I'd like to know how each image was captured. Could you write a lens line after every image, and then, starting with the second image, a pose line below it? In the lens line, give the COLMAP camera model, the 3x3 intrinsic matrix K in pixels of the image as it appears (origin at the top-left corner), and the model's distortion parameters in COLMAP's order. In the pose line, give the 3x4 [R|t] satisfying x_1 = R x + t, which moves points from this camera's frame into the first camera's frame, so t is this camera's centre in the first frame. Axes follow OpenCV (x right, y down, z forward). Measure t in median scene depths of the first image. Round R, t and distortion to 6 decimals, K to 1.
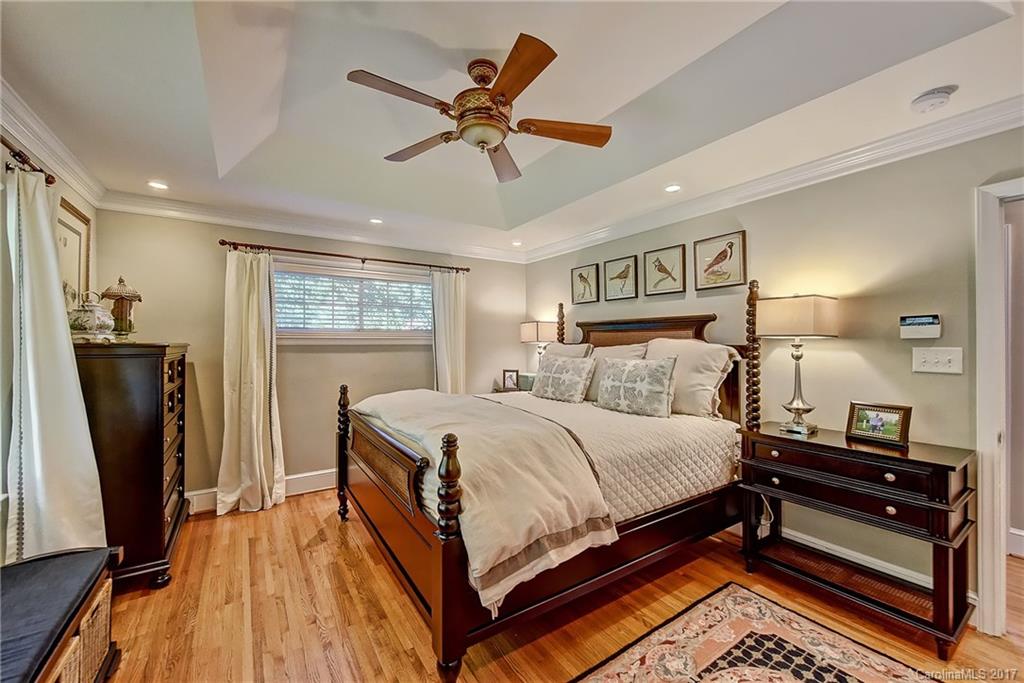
lens RADIAL K [[403.7, 0, 510.3], [0, 403.7, 343.2], [0, 0, 1]] dist [-0.000570, 0.000038]
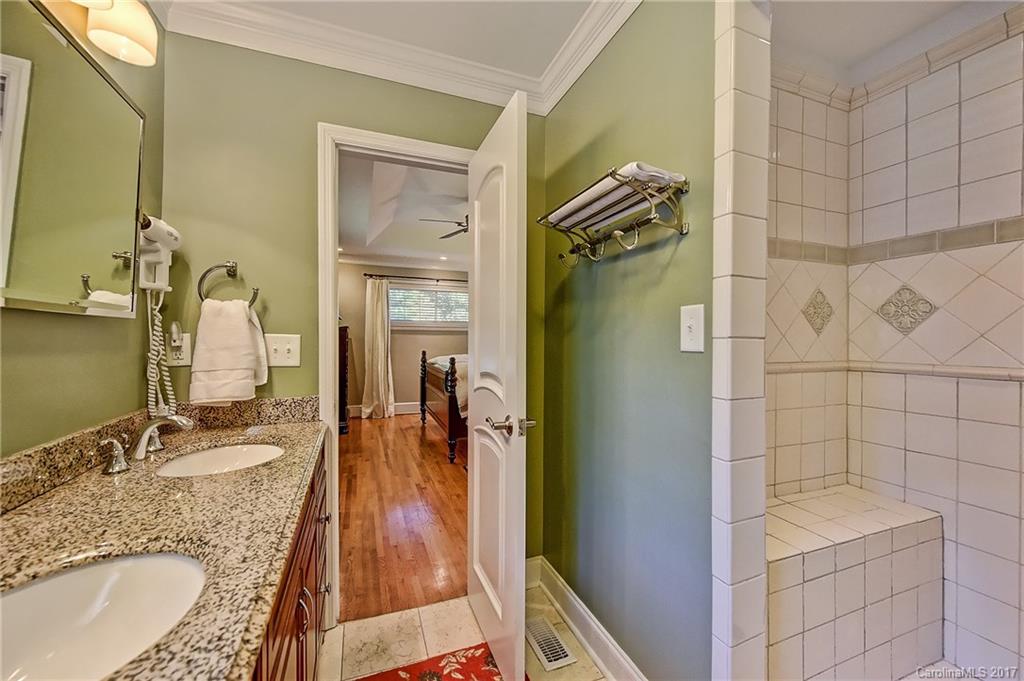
lens RADIAL K [[402.0, 0, 514.9], [0, 402.0, 337.2], [0, 0, 1]] dist [-0.001965, -0.000249]
pose [[0.978643, 0.008908, -0.205375, 0.354440], [-0.008430, 0.999959, 0.003201, 0.030067], [0.205395, -0.001401, 0.978678, -0.685540]]
